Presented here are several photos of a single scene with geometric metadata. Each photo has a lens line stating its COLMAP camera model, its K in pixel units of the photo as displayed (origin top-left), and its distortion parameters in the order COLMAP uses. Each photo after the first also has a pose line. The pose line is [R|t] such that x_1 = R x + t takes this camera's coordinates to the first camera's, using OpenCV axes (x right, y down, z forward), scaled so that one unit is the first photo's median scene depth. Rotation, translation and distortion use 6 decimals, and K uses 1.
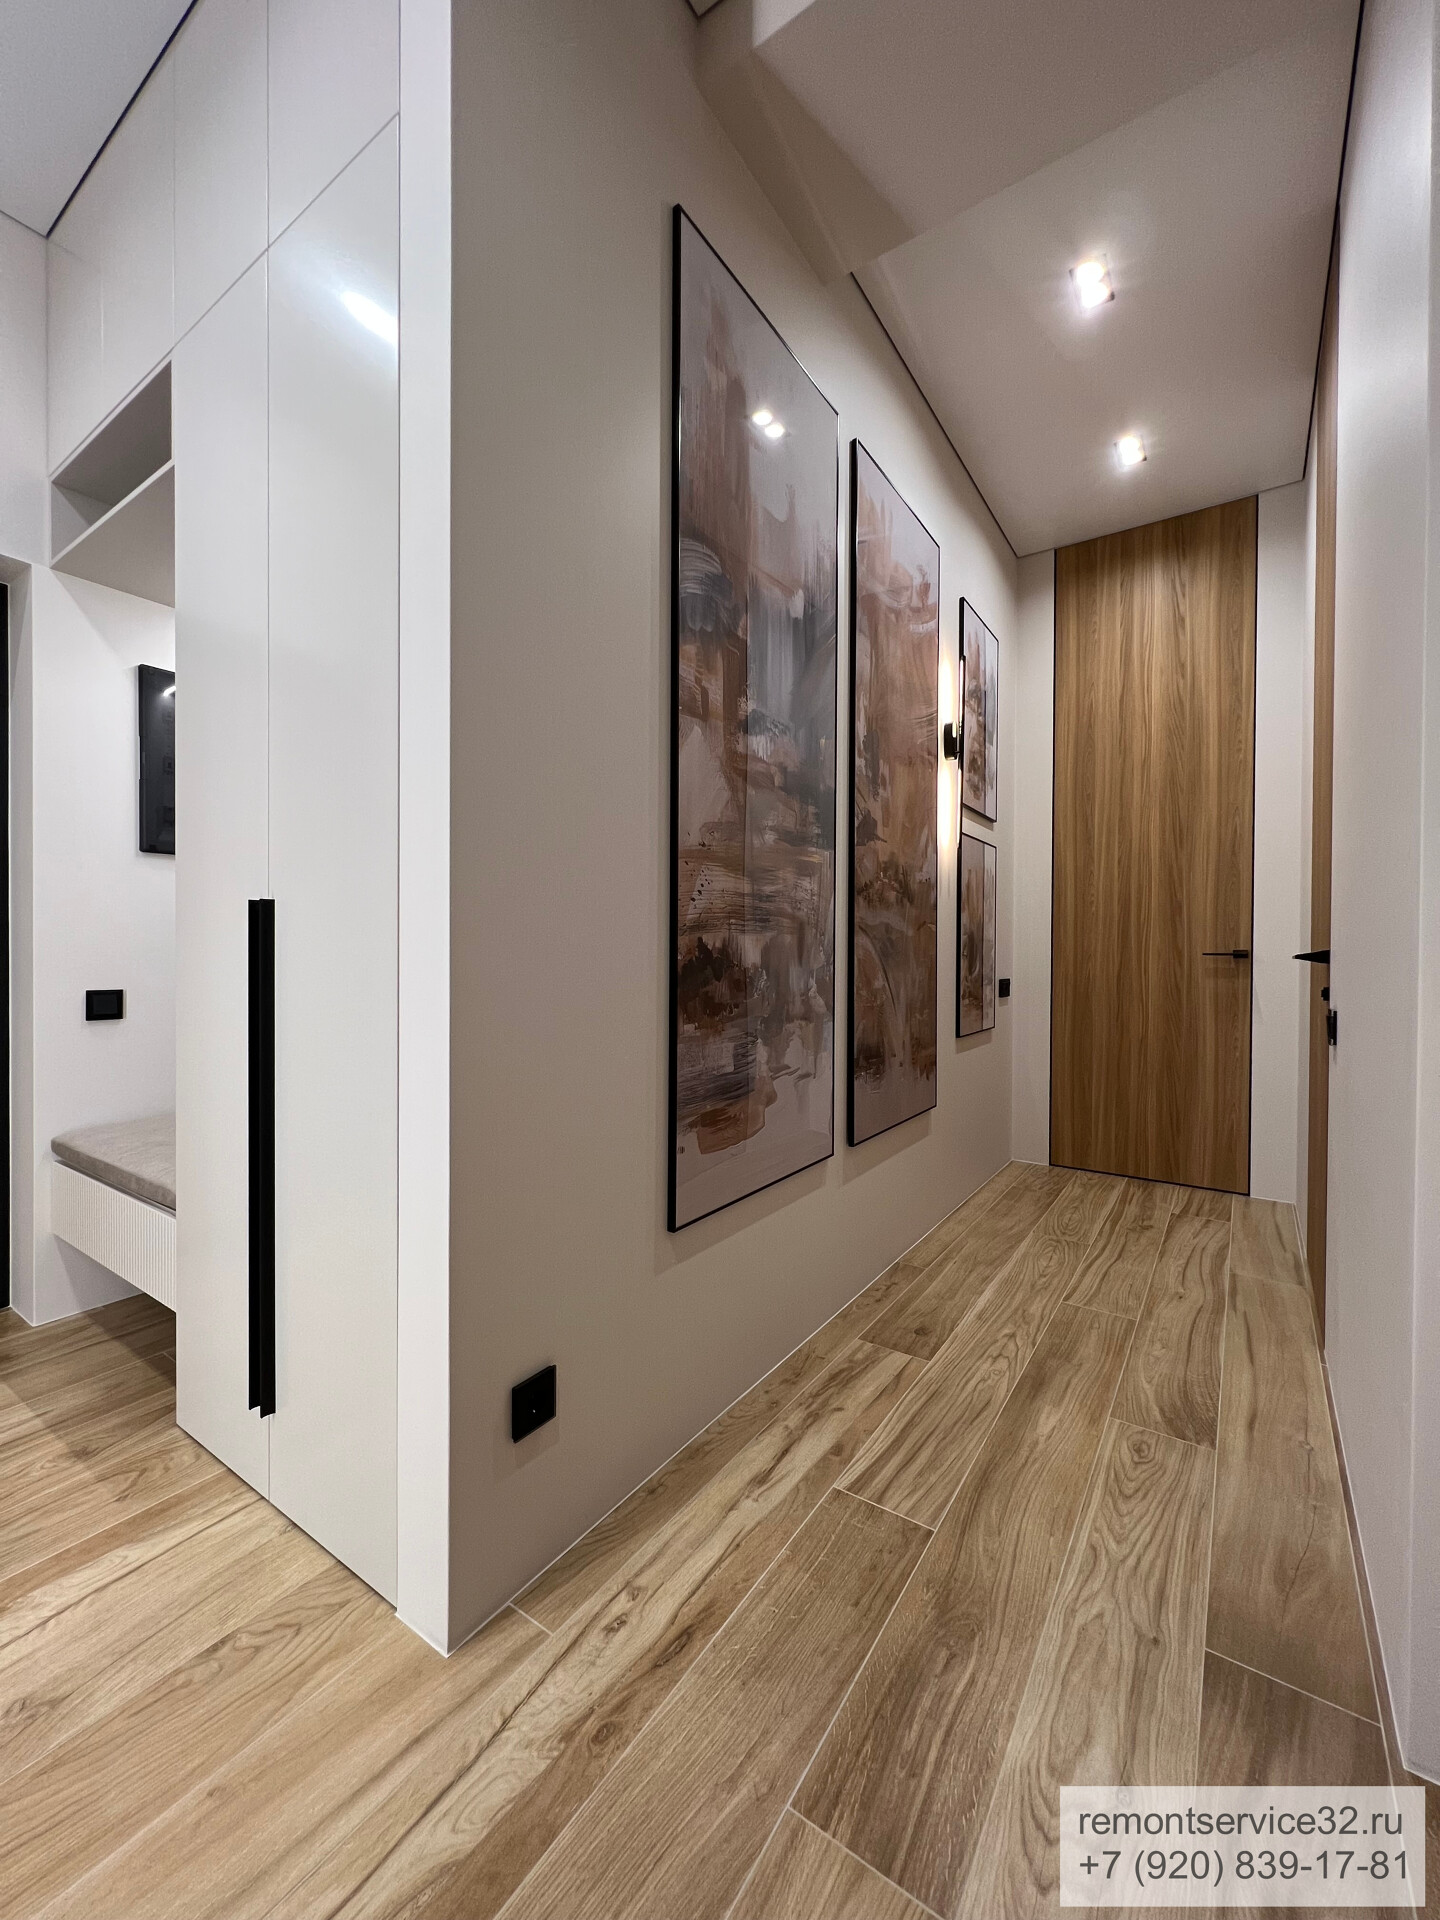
lens RADIAL K [[765.6, 0, 725.3], [0, 765.6, 961.0], [0, 0, 1]] dist [-0.004665, 0.001039]
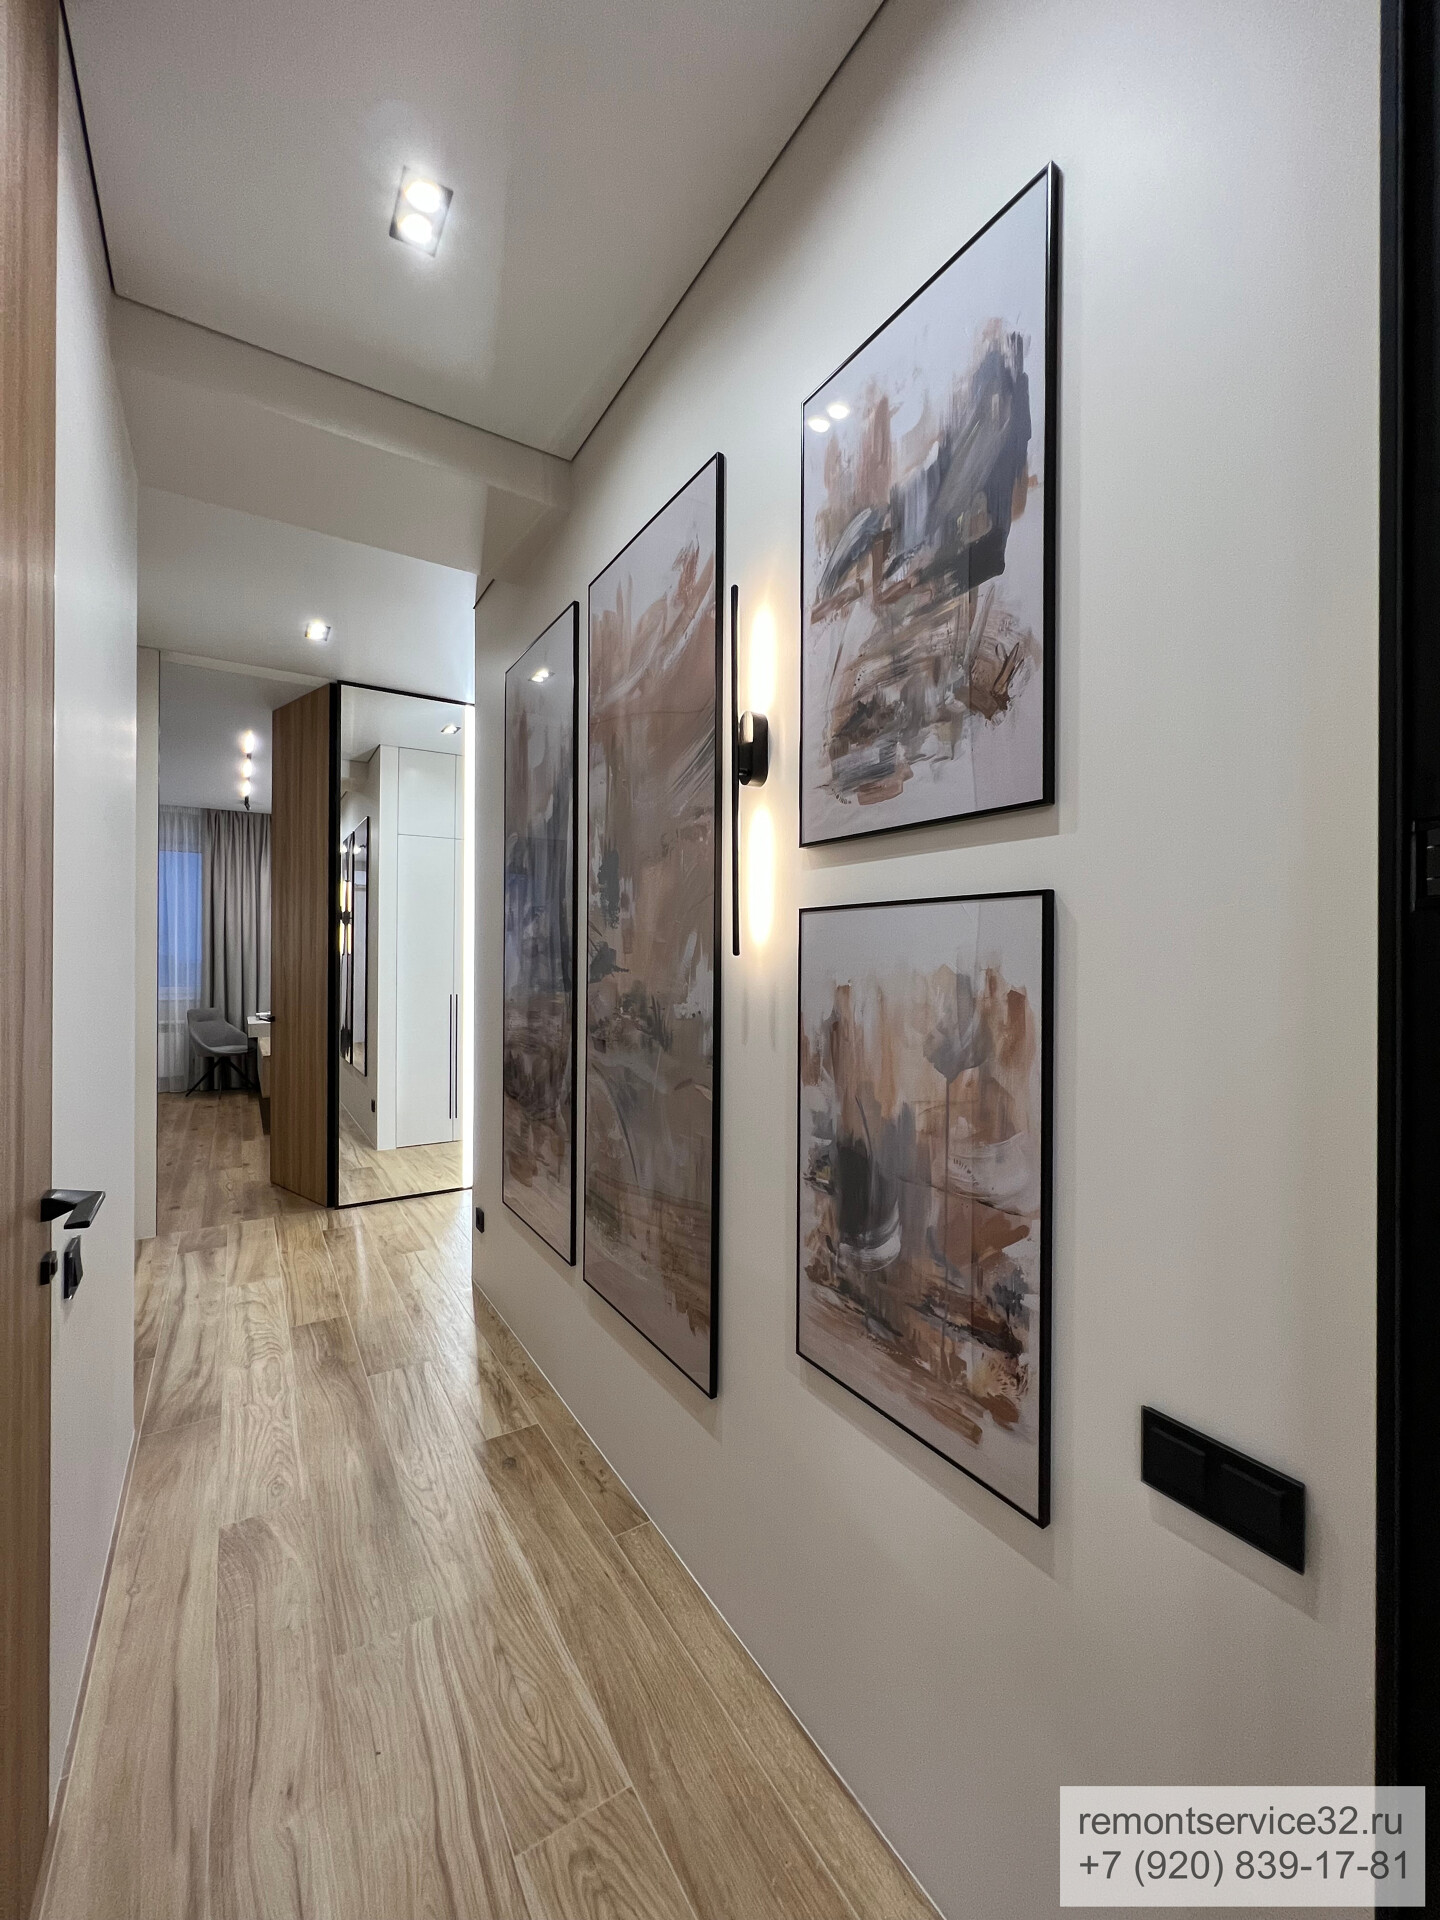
lens RADIAL K [[765.6, 0, 726.2], [0, 765.6, 963.4], [0, 0, 1]] dist [-0.004665, 0.001039]
pose [[-0.390294, -0.001650, -0.920689, 0.903442], [-0.021603, 0.999739, 0.007366, -0.165650], [0.920437, 0.022764, -0.390228, 1.371493]]
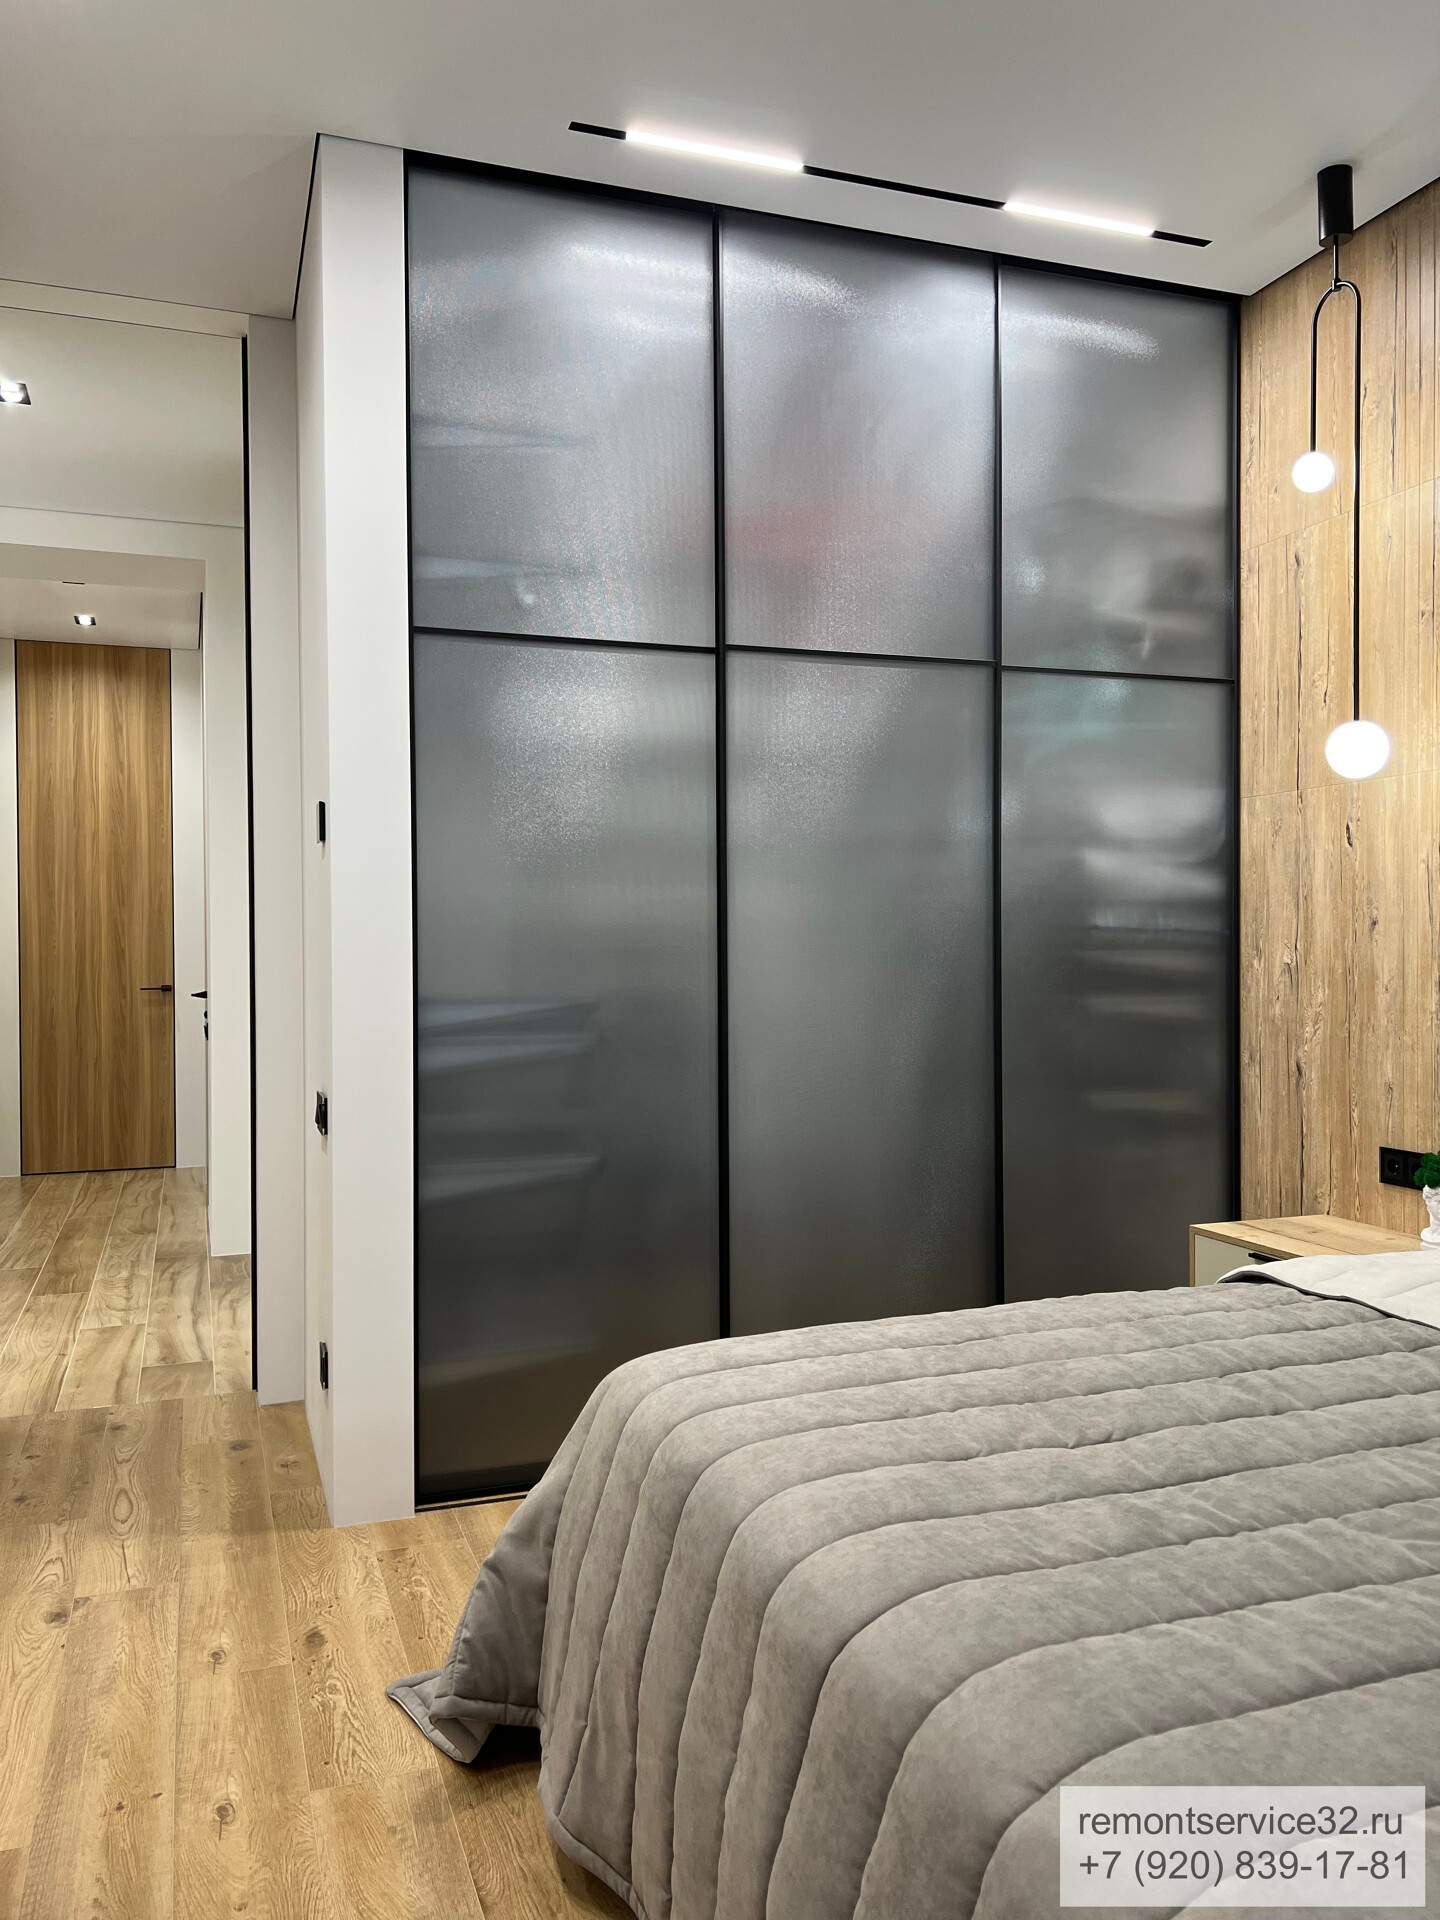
lens RADIAL K [[1445.2, 0, 712.7], [0, 1445.2, 962.2], [0, 0, 1]] dist [0.021603, -0.025247]
pose [[0.584648, -0.013315, 0.811178, -1.078029], [0.019361, 0.999810, 0.002458, -0.055571], [-0.811056, 0.014268, 0.584794, -1.649431]]
